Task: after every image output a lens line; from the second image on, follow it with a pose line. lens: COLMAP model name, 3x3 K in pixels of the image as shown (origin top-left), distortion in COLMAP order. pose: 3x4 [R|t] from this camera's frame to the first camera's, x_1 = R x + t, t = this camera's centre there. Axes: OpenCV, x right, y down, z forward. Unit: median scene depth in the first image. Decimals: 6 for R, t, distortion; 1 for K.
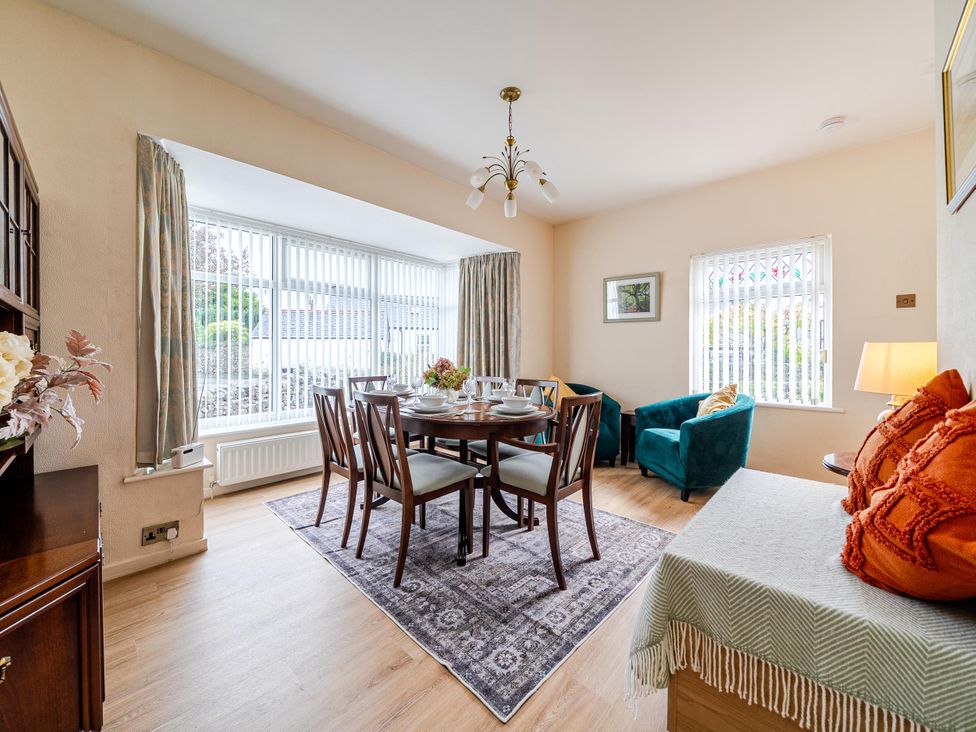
lens RADIAL K [[372.9, 0, 484.1], [0, 372.9, 368.7], [0, 0, 1]] dist [-0.005189, -0.000421]
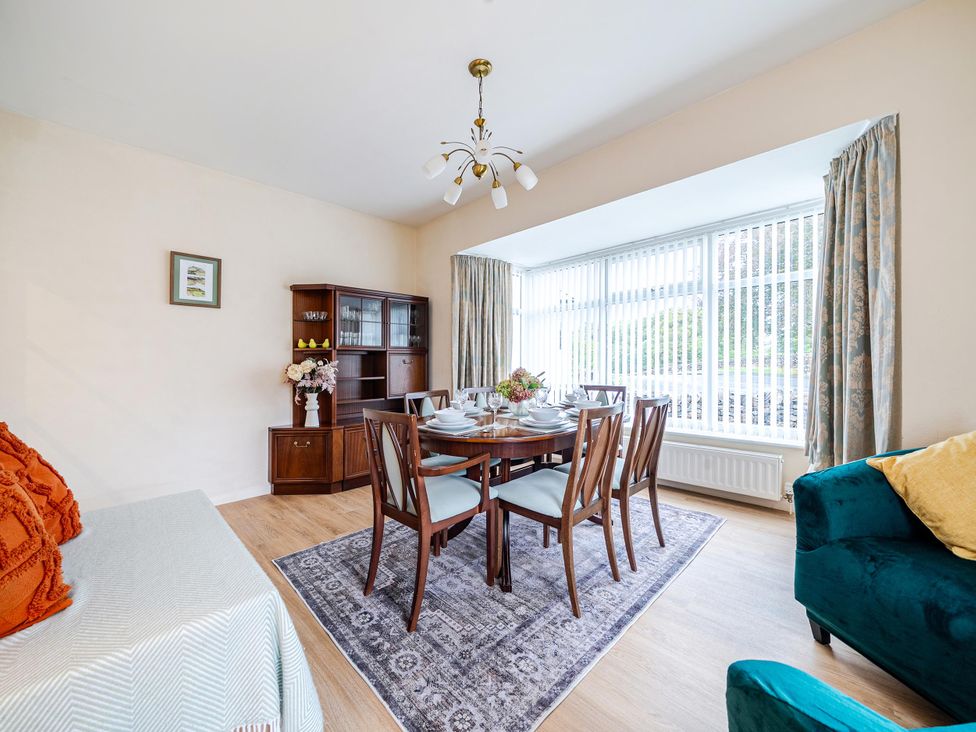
lens RADIAL K [[372.9, 0, 484.1], [0, 372.9, 368.7], [0, 0, 1]] dist [-0.005189, -0.000421]
pose [[-0.007533, 0.014948, -0.999860, 0.968955], [-0.025730, 0.999554, 0.015137, -0.042295], [0.999641, 0.025841, -0.007145, 1.038767]]
